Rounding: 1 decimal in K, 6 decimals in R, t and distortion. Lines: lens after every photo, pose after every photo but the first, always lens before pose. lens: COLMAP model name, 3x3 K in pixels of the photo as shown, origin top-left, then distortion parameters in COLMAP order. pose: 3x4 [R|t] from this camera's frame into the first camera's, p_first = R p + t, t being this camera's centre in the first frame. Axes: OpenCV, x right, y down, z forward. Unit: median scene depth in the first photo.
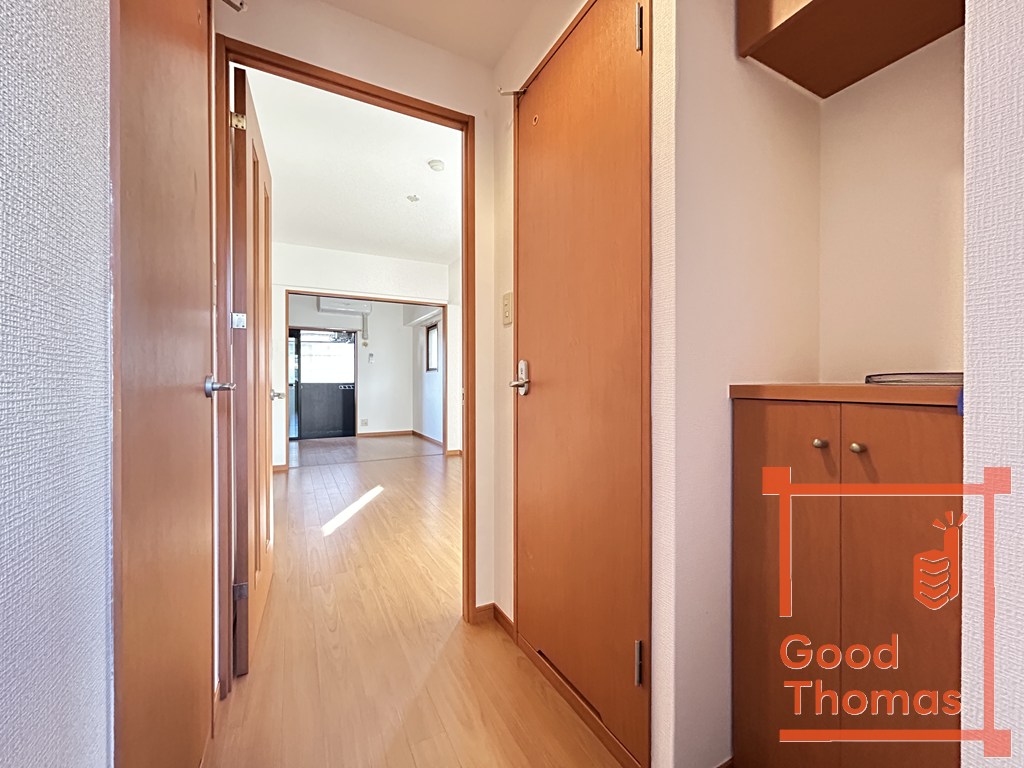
lens RADIAL K [[410.9, 0, 514.0], [0, 410.9, 379.8], [0, 0, 1]] dist [0.002025, -0.001182]
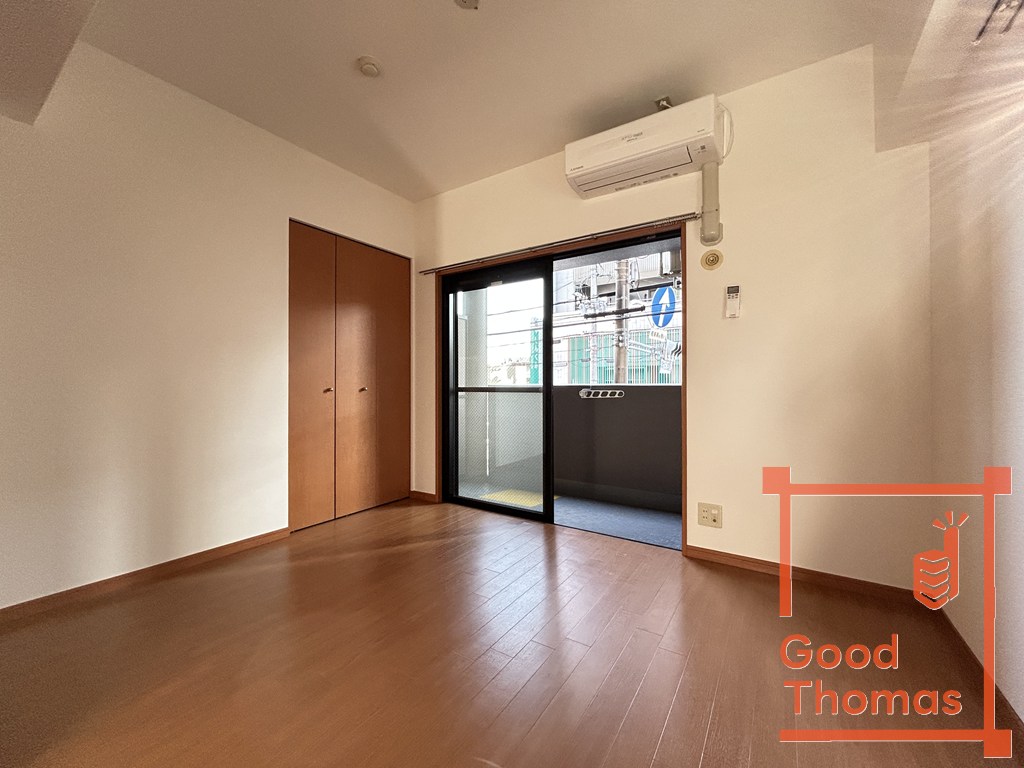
lens RADIAL K [[410.9, 0, 508.1], [0, 410.9, 384.3], [0, 0, 1]] dist [0.002025, -0.001182]
pose [[0.464949, -0.000370, -0.885338, -0.170112], [0.004434, 0.999988, 0.001910, 0.006175], [0.885327, -0.004814, 0.464945, 0.758832]]
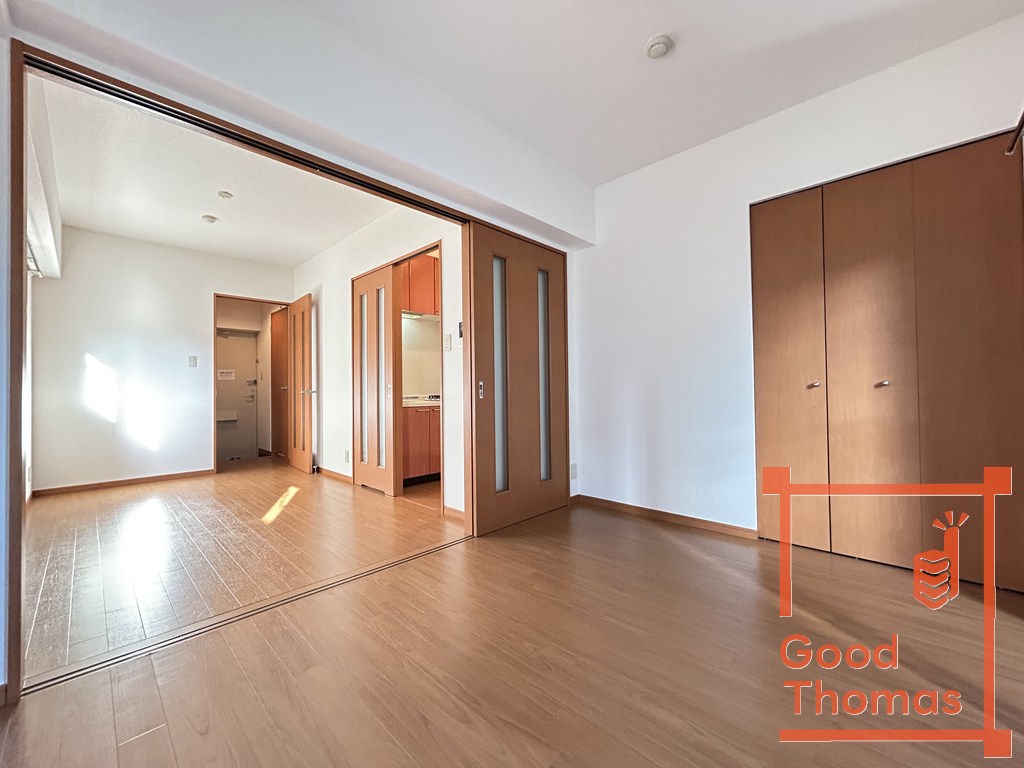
lens RADIAL K [[410.9, 0, 507.0], [0, 410.9, 384.1], [0, 0, 1]] dist [0.002025, -0.001182]
pose [[-0.954911, 0.009140, -0.296752, -0.289336], [0.014305, 0.999782, -0.015239, 0.012497], [0.296548, -0.018797, -0.954833, 1.041109]]
